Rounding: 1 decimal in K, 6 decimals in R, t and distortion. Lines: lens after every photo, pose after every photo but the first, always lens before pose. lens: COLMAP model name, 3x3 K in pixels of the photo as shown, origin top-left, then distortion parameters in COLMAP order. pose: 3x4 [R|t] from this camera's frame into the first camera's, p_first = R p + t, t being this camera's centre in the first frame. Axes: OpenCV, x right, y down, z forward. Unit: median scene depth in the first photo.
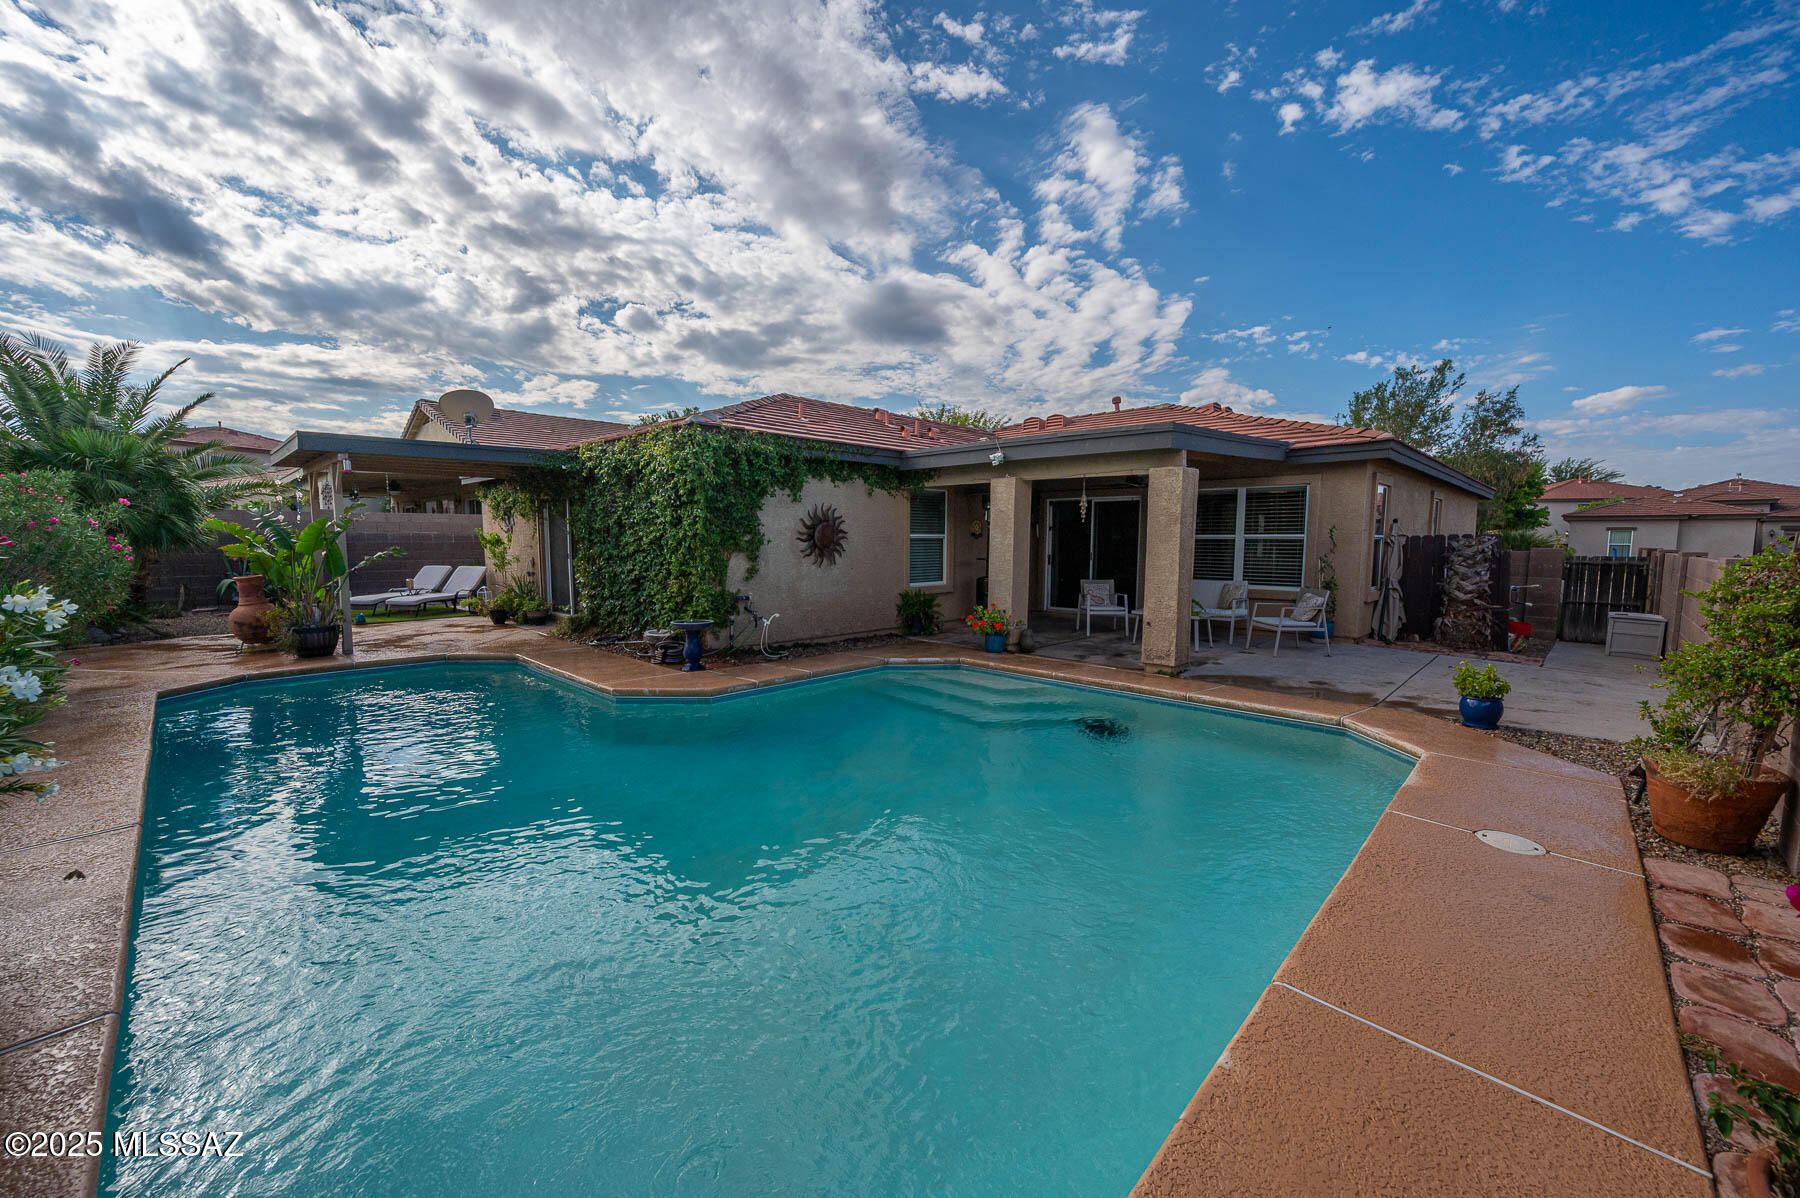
lens RADIAL K [[696.7, 0, 896.2], [0, 696.7, 603.4], [0, 0, 1]] dist [-0.002164, -0.000039]
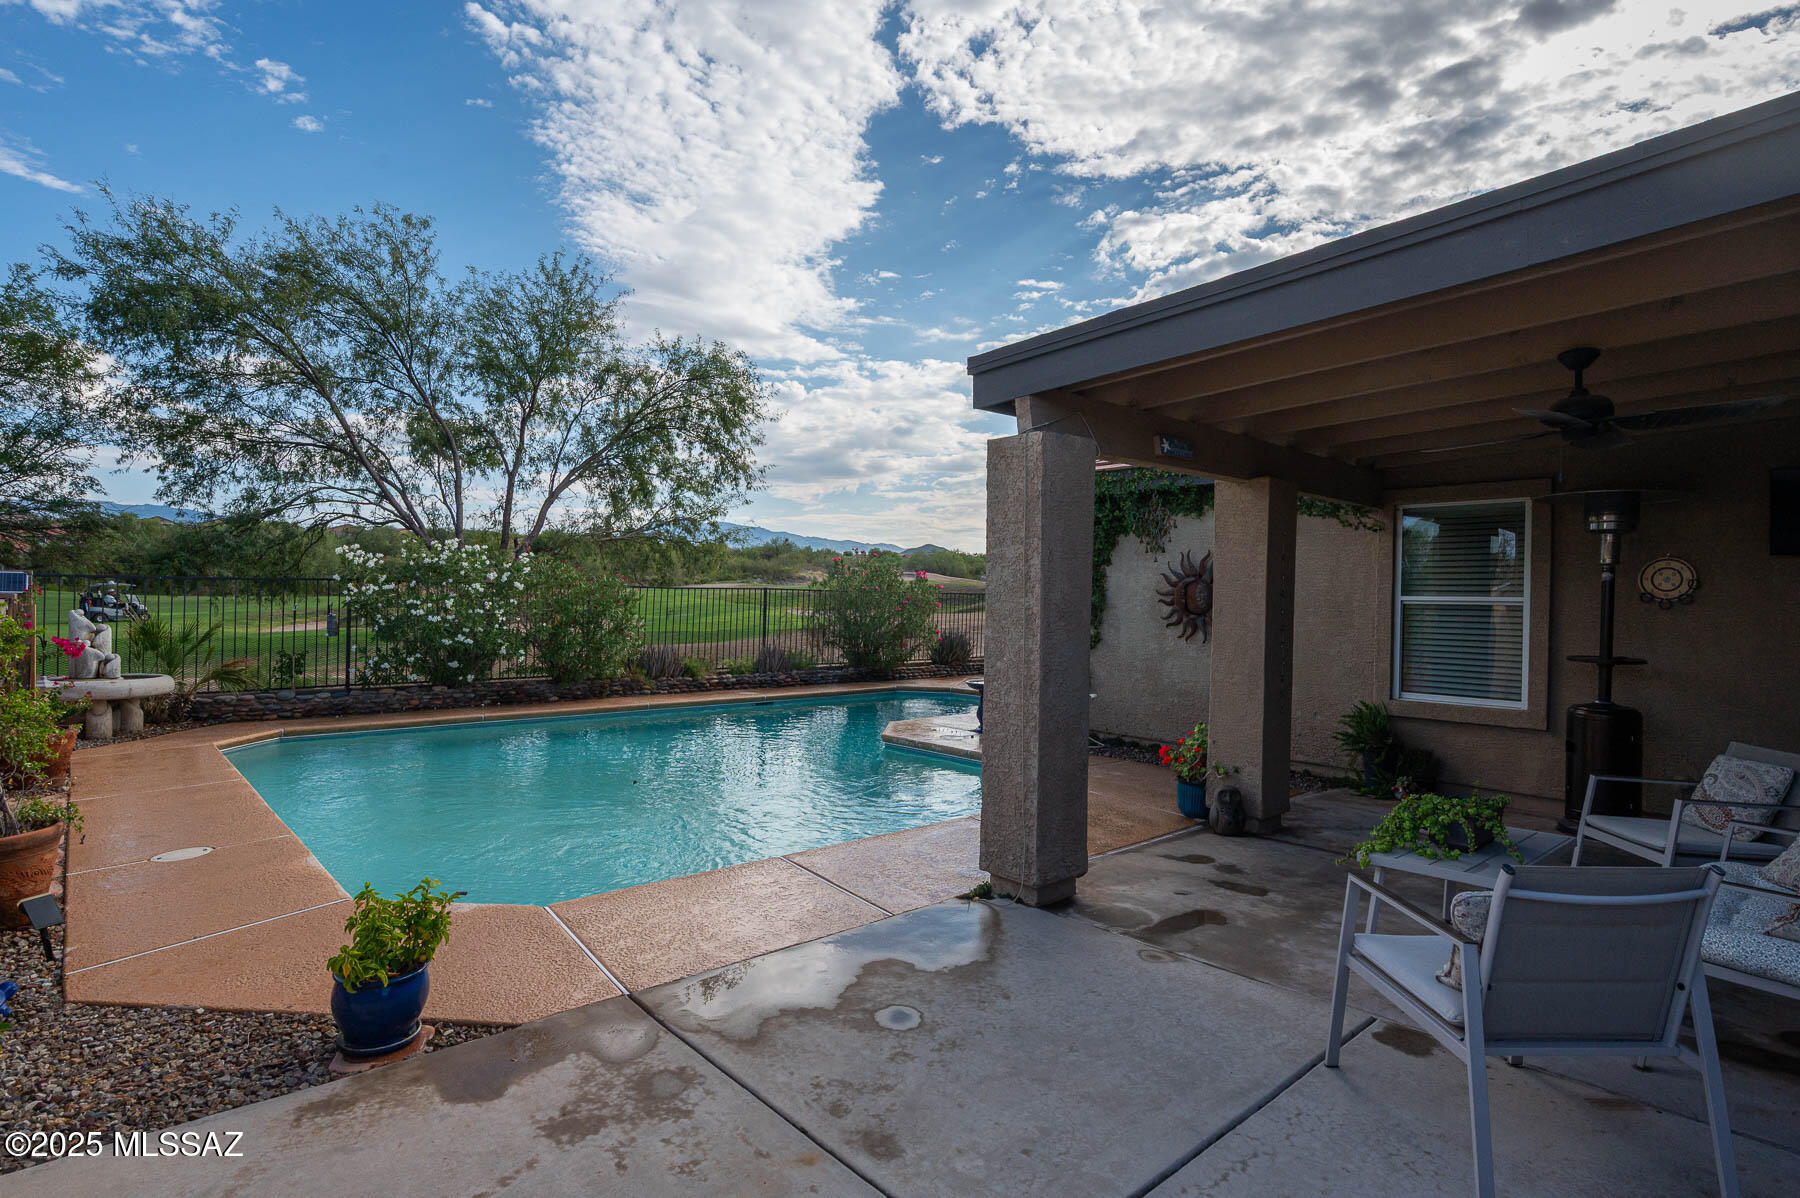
lens RADIAL K [[916.1, 0, 909.8], [0, 916.1, 596.9], [0, 0, 1]] dist [0.001300, -0.002612]
pose [[-0.065145, -0.002589, -0.997872, 0.854542], [-0.108357, 0.994102, 0.004495, -0.075090], [0.991975, 0.108419, -0.065042, 0.827566]]
